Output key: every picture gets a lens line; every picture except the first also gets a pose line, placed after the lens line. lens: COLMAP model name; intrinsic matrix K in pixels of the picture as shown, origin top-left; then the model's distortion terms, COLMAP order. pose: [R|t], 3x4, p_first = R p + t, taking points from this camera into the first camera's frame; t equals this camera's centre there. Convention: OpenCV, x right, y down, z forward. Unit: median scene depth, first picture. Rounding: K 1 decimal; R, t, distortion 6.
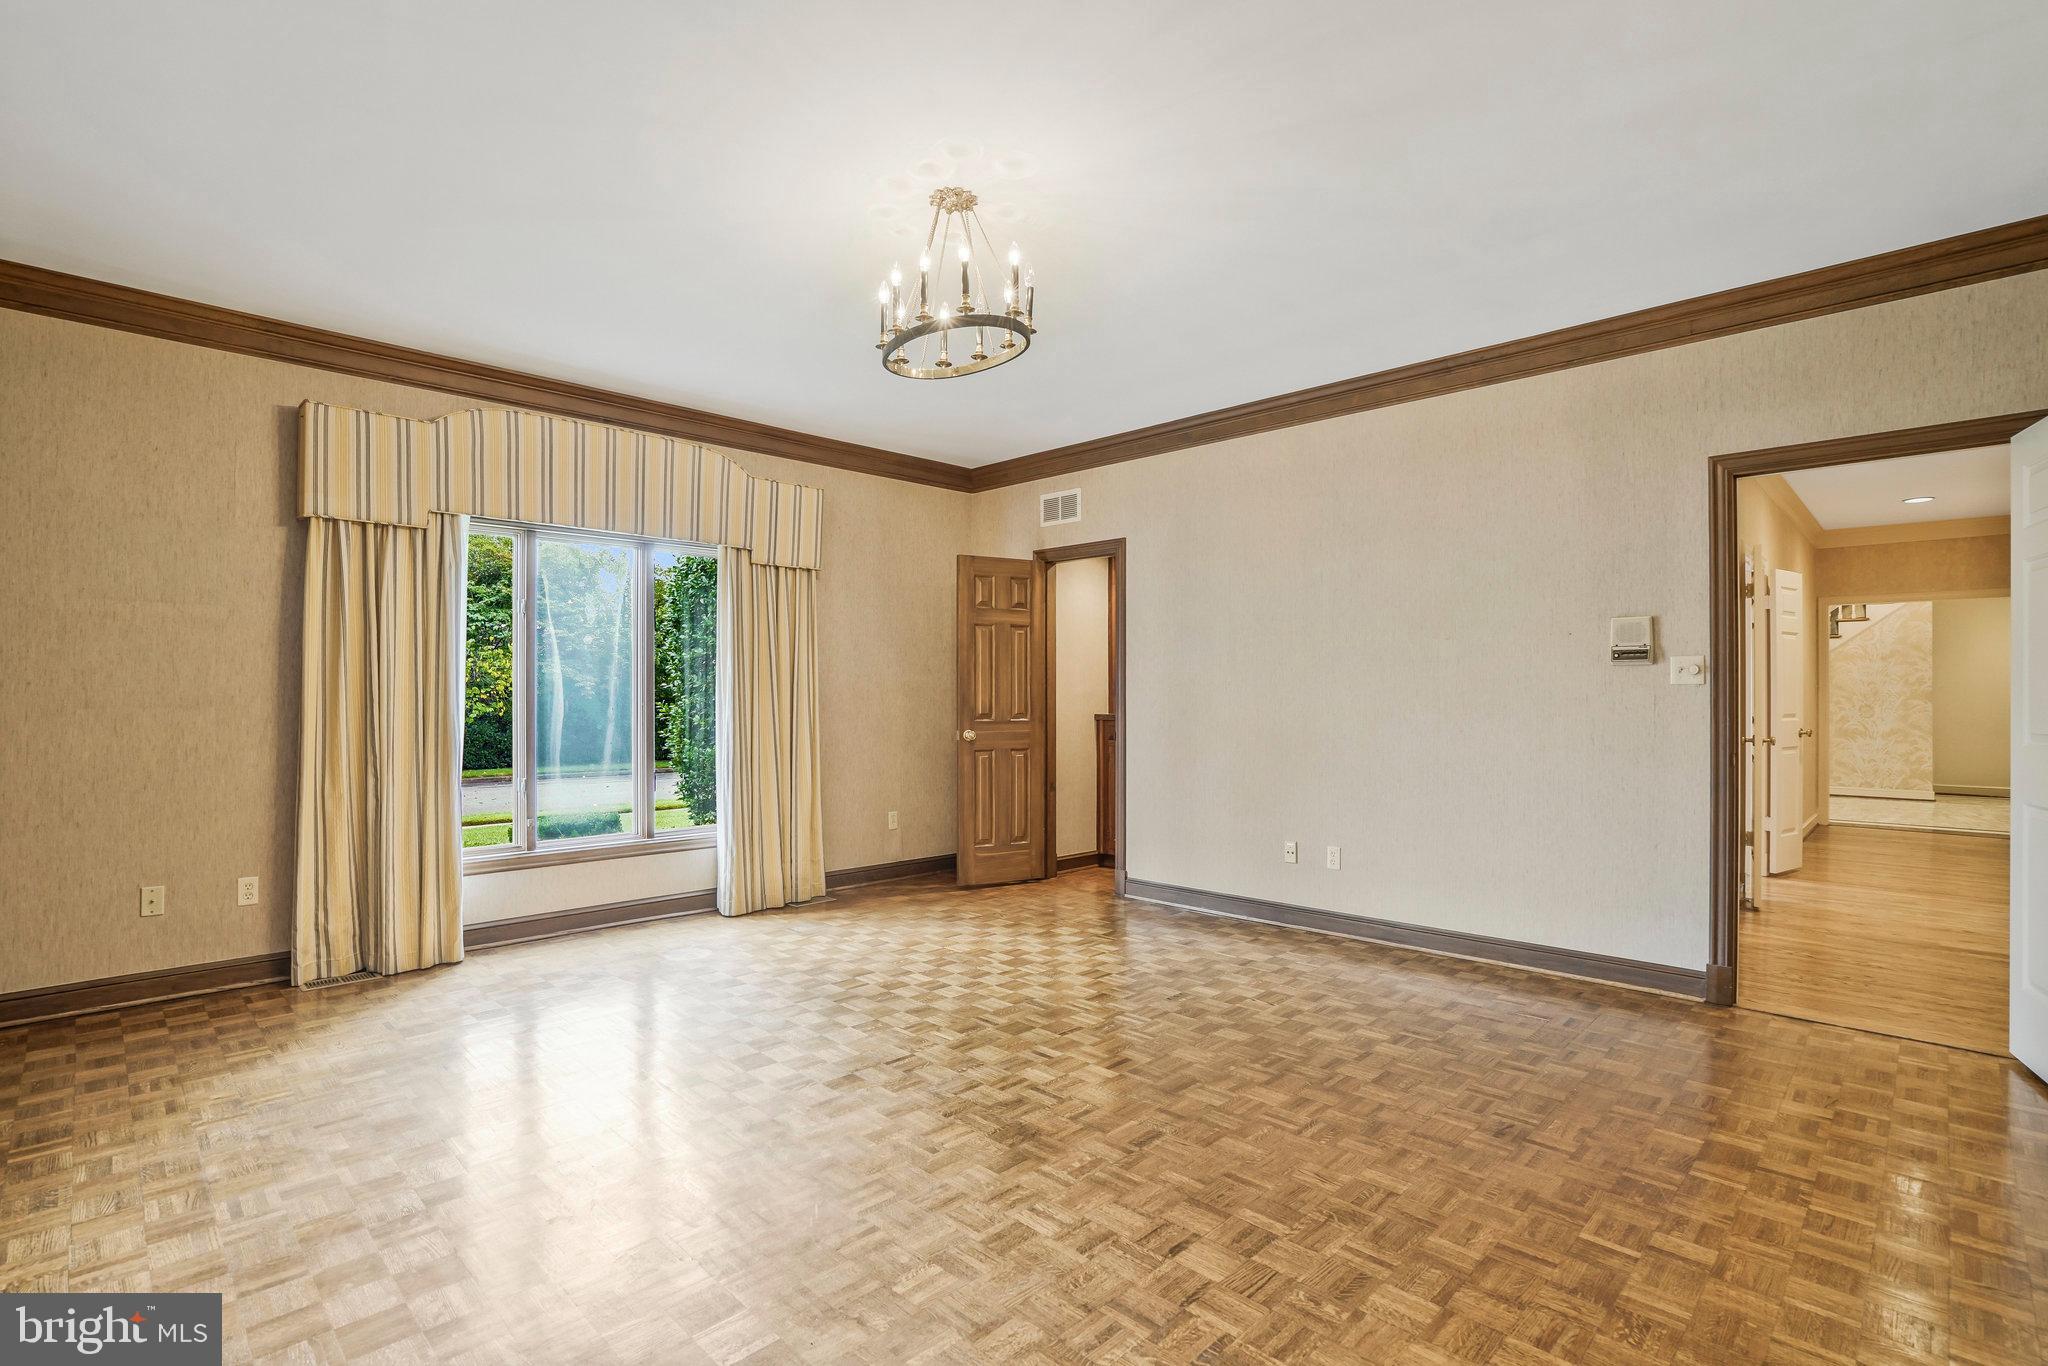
lens RADIAL K [[962.1, 0, 1015.6], [0, 962.1, 691.2], [0, 0, 1]] dist [-0.045117, 0.009312]
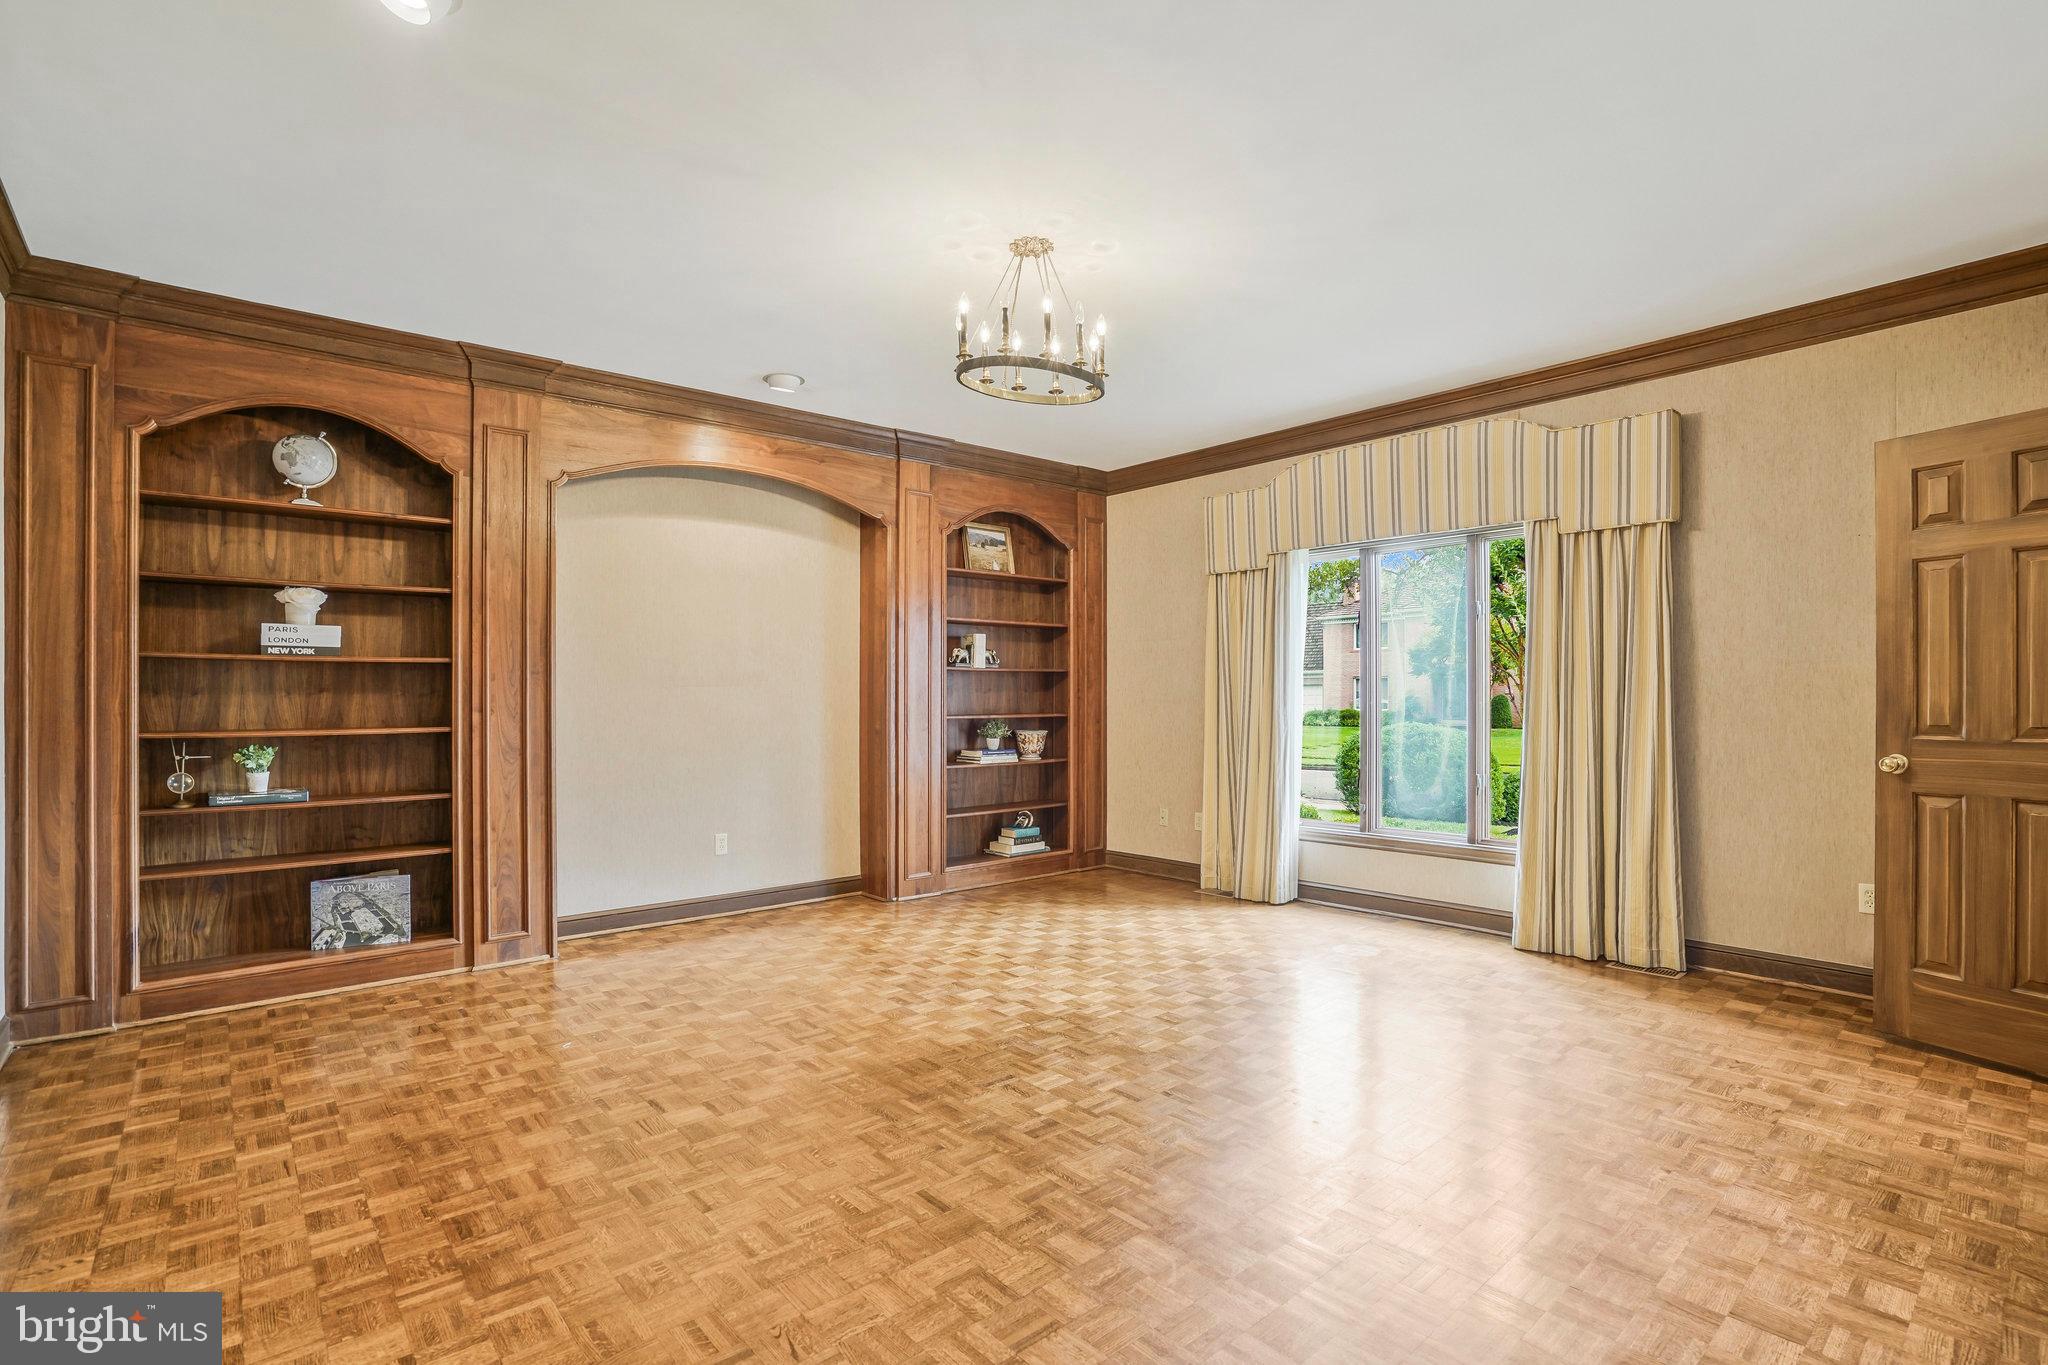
lens RADIAL K [[962.1, 0, 1018.7], [0, 962.1, 690.1], [0, 0, 1]] dist [-0.045117, 0.009312]
pose [[-0.075985, -0.007942, -0.997077, 0.678734], [0.009665, 0.999915, -0.008701, 0.004928], [0.997062, -0.010298, -0.075901, 0.703560]]
